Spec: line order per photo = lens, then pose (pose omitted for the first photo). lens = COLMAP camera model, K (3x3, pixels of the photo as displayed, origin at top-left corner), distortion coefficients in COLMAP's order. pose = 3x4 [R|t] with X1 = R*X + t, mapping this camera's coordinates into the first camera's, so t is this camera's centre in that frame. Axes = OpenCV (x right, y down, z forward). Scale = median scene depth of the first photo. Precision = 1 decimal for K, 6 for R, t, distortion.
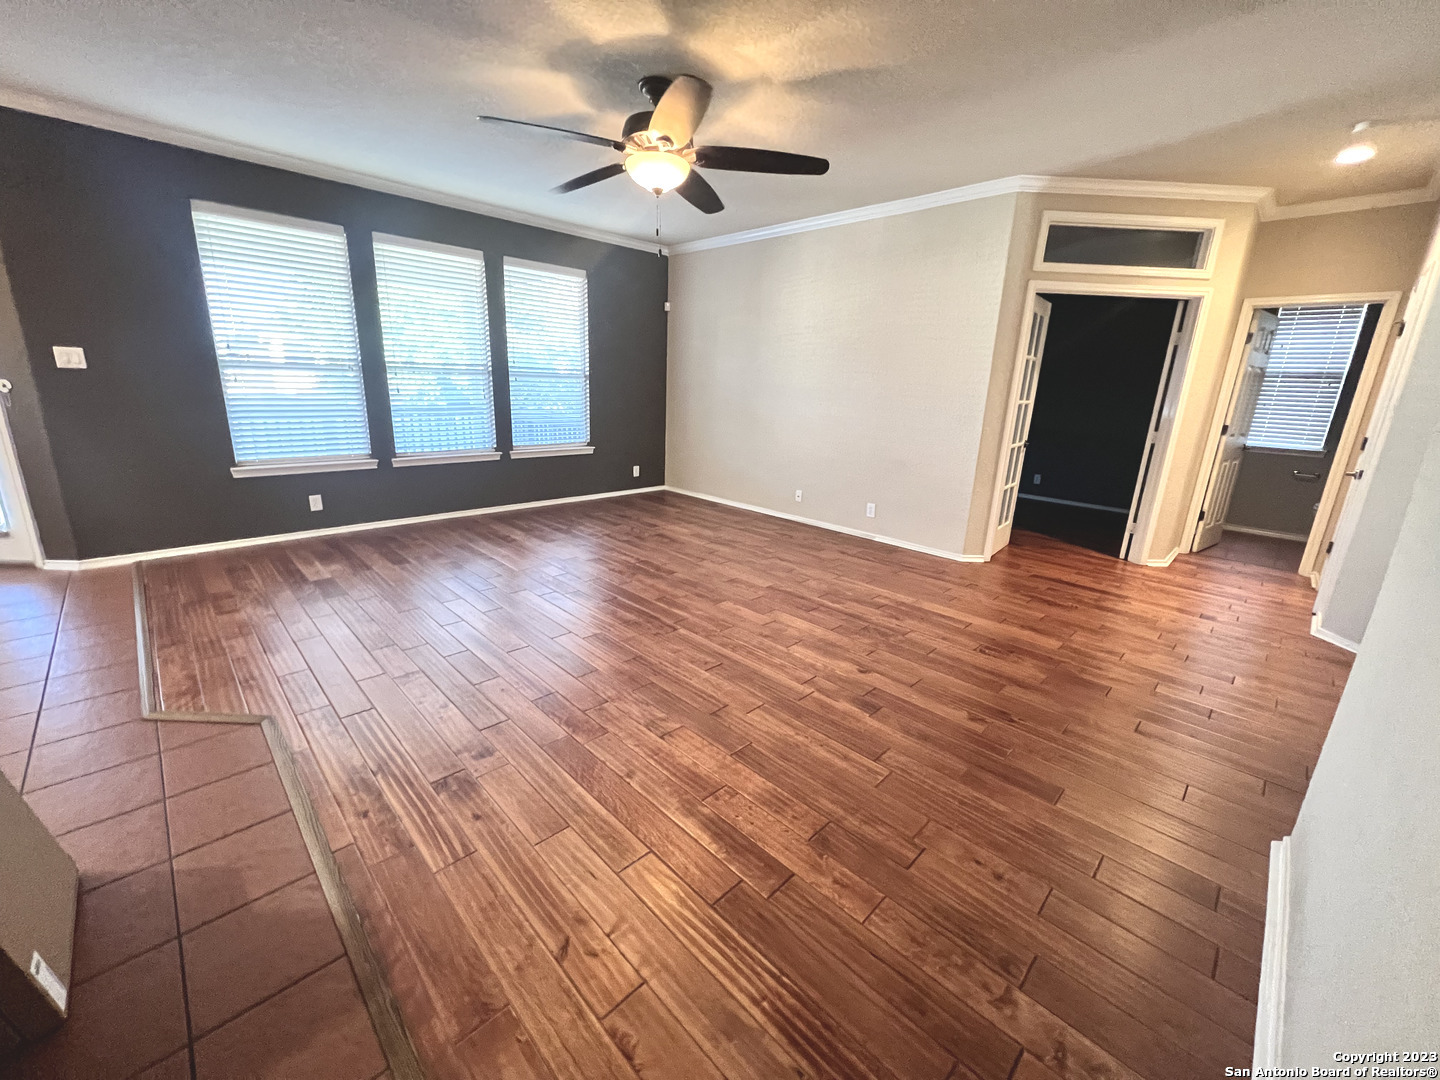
lens RADIAL K [[577.5, 0, 719.1], [0, 577.5, 534.0], [0, 0, 1]] dist [0.003361, 0.000120]
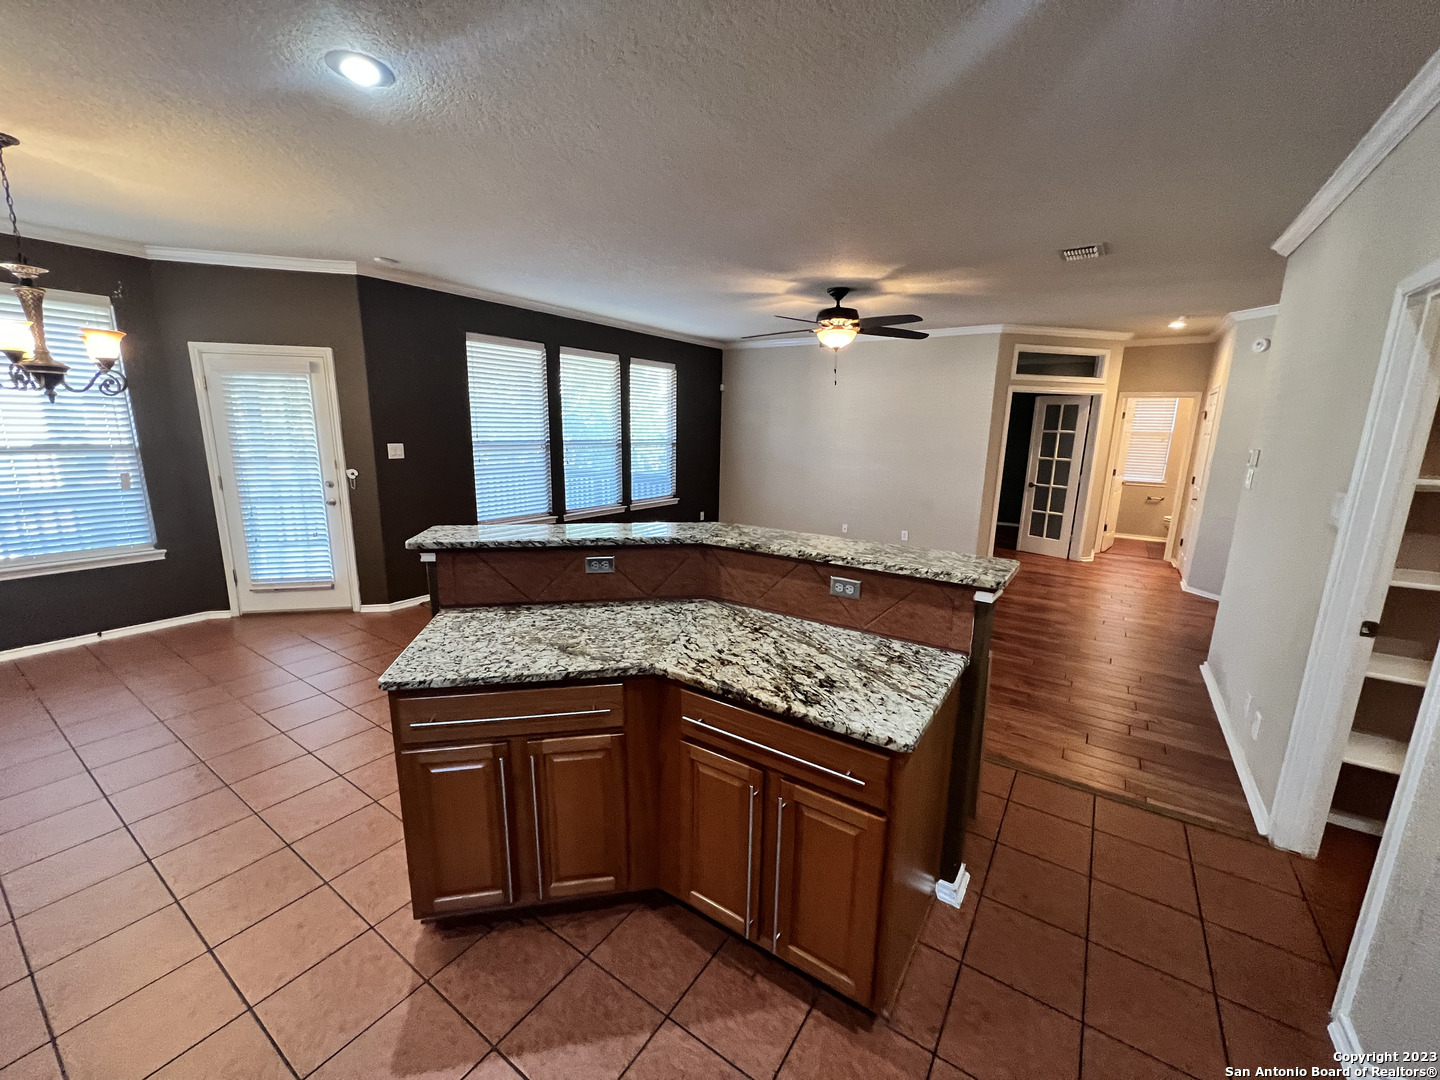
lens RADIAL K [[577.5, 0, 723.5], [0, 577.5, 547.6], [0, 0, 1]] dist [0.003361, 0.000120]
pose [[0.980094, -0.055468, 0.190626, -0.546591], [0.063366, 0.997356, -0.035585, 0.012250], [-0.188148, 0.046956, 0.981018, -0.381432]]
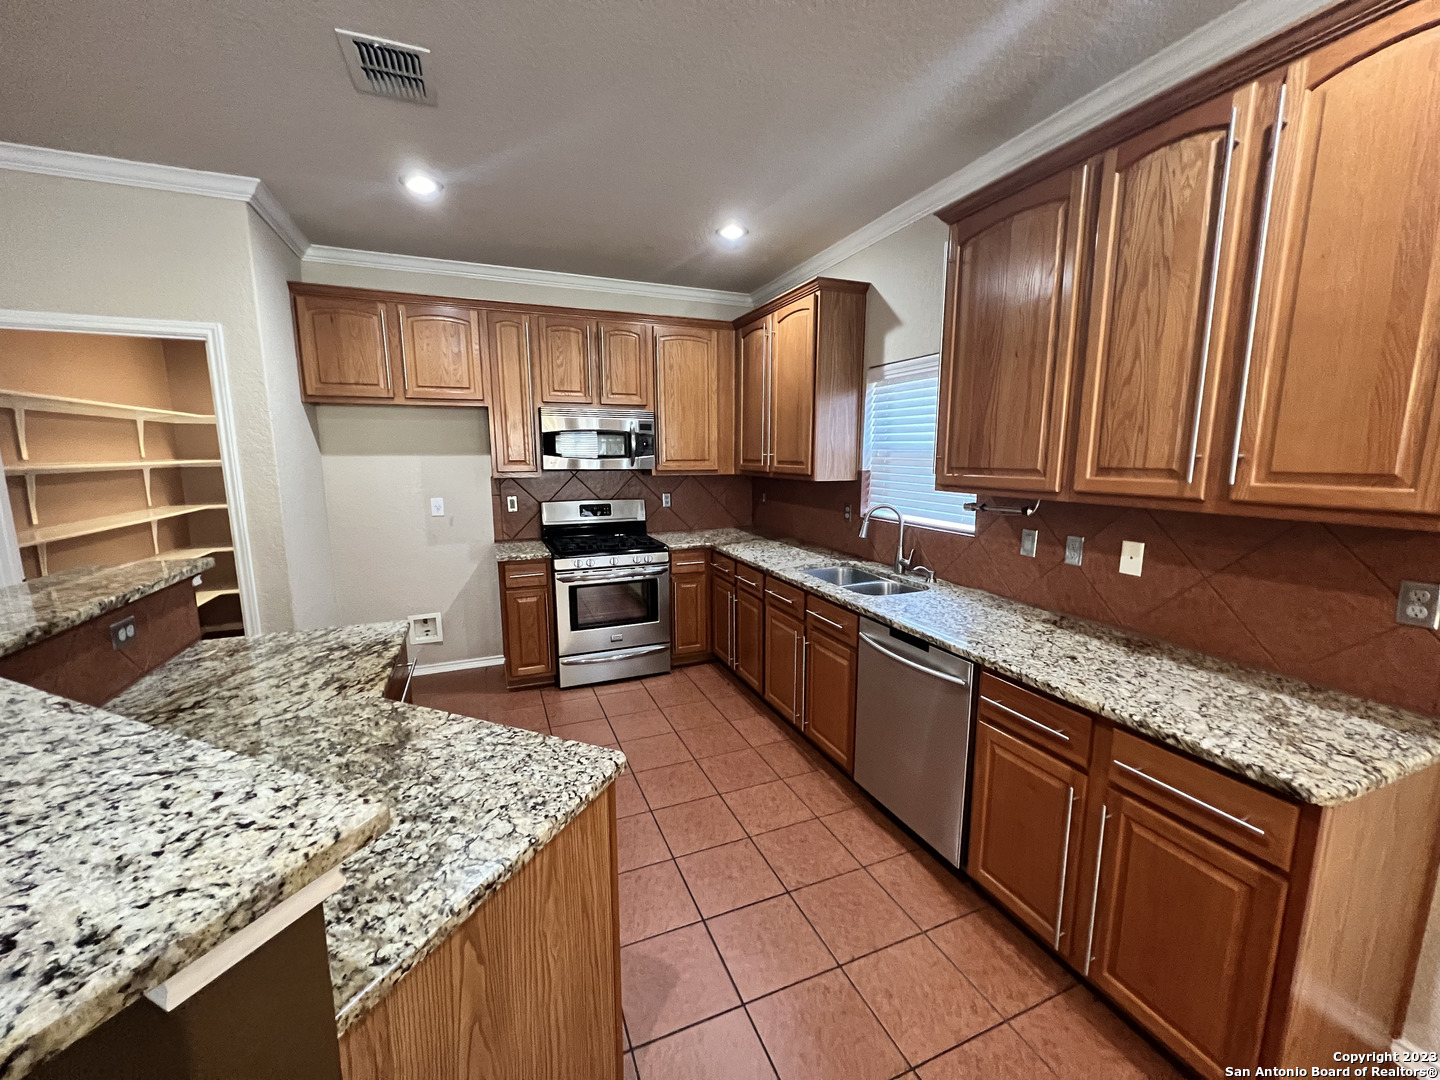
lens RADIAL K [[577.5, 0, 724.1], [0, 577.5, 540.3], [0, 0, 1]] dist [0.003361, 0.000120]
pose [[-0.927718, -0.085562, 0.363343, -1.677033], [0.068264, 0.918073, 0.390490, -0.560280], [-0.366986, 0.387068, -0.845872, 1.924123]]
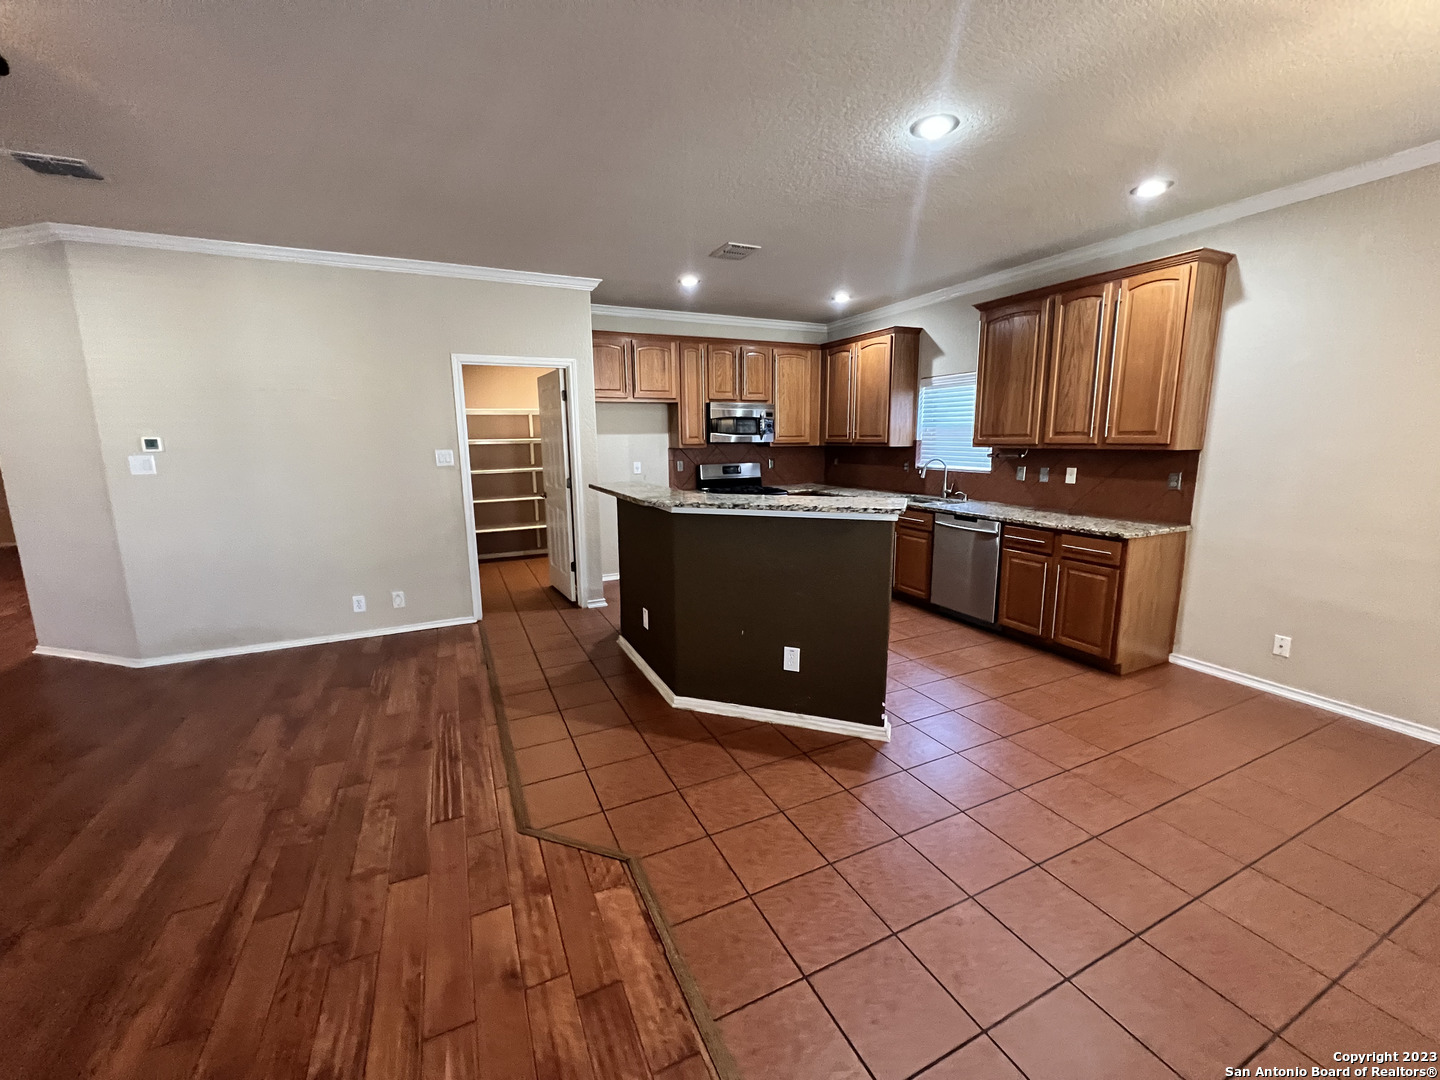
lens RADIAL K [[577.5, 0, 719.4], [0, 577.5, 530.8], [0, 0, 1]] dist [0.003361, 0.000120]
pose [[-0.945069, -0.073158, 0.318580, -1.247277], [0.065213, 0.912840, 0.403076, -1.086783], [-0.320301, 0.401709, -0.857926, 4.157669]]
